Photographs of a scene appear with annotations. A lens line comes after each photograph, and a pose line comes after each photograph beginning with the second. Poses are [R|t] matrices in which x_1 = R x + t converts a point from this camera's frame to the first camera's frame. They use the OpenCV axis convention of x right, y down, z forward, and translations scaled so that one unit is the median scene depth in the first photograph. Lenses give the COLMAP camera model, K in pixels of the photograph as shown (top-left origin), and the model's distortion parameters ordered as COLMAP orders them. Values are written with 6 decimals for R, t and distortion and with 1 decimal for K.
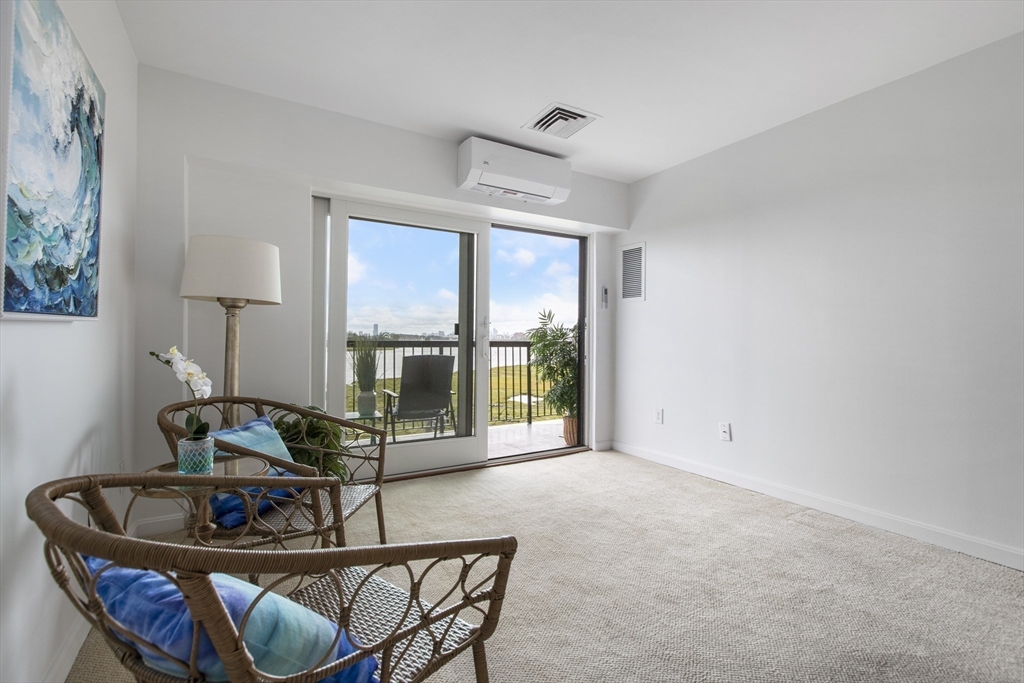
lens RADIAL K [[466.9, 0, 512.0], [0, 466.9, 341.5], [0, 0, 1]] dist [0.002866, -0.000075]
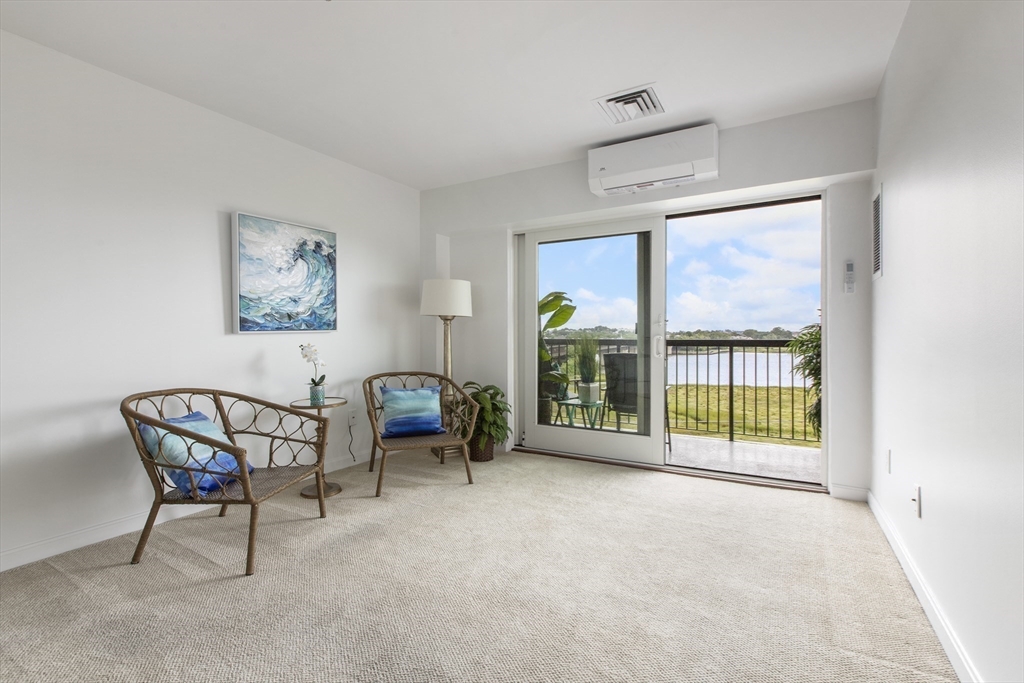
lens RADIAL K [[473.4, 0, 512.0], [0, 473.4, 341.5], [0, 0, 1]] dist [-0.001042, 0.000009]
pose [[0.472377, 0.001382, -0.881395, 0.724810], [-0.000186, 0.999999, 0.001468, 0.000717], [0.881397, -0.000529, 0.472377, 0.298599]]
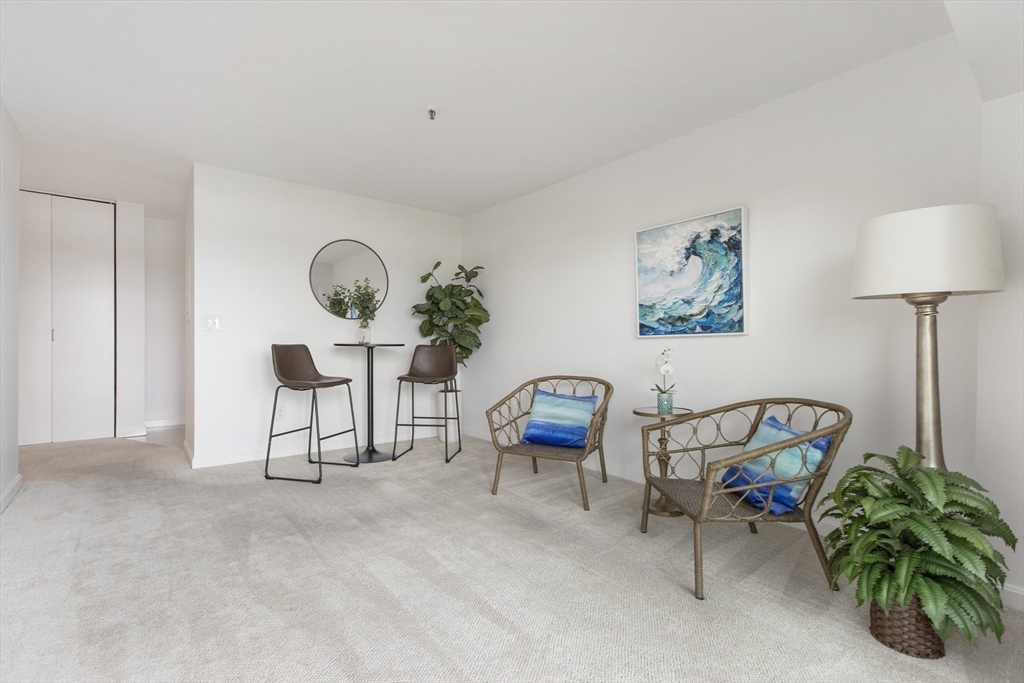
lens RADIAL K [[466.9, 0, 512.0], [0, 466.9, 341.5], [0, 0, 1]] dist [0.002866, -0.000075]
pose [[-0.988830, -0.005713, -0.148941, 0.120511], [-0.006827, 0.999952, 0.006971, -0.009986], [0.148894, 0.007910, -0.988821, 1.203983]]
